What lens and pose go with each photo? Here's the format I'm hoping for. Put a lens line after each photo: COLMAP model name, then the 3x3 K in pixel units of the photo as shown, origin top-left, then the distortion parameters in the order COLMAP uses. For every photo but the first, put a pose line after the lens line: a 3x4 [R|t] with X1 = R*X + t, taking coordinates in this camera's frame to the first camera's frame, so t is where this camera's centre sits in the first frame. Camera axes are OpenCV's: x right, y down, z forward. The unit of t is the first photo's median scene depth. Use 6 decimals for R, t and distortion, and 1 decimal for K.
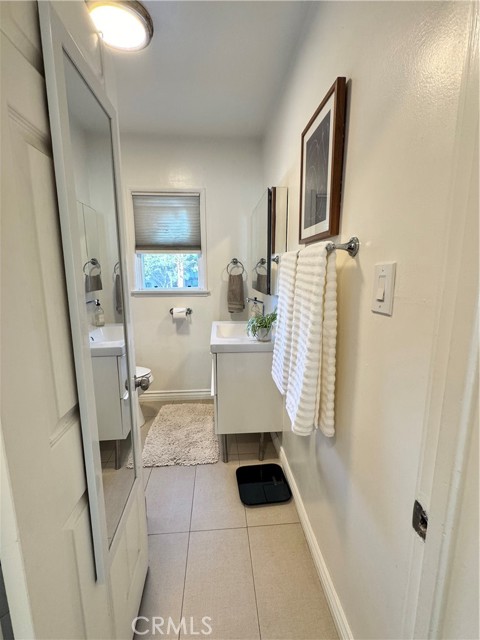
lens RADIAL K [[282.7, 0, 240.2], [0, 282.7, 318.3], [0, 0, 1]] dist [-0.004450, 0.000335]
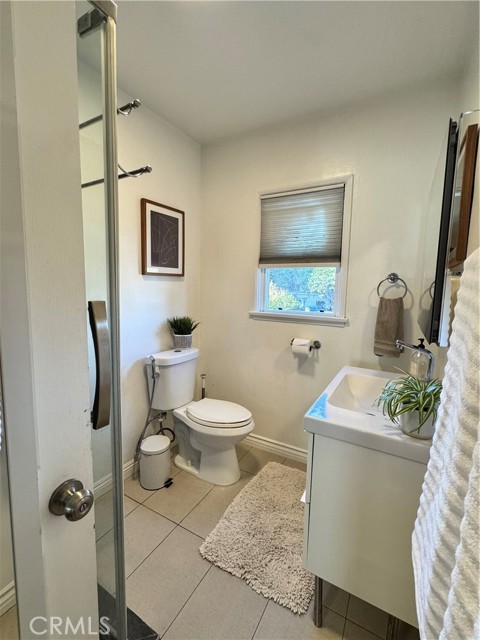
lens RADIAL K [[282.7, 0, 240.5], [0, 282.7, 319.0], [0, 0, 1]] dist [-0.004450, 0.000335]
pose [[0.824281, 0.083071, -0.560053, 0.064431], [-0.120319, 0.992285, -0.029901, -0.047923], [0.553248, 0.092032, 0.827917, 0.289867]]
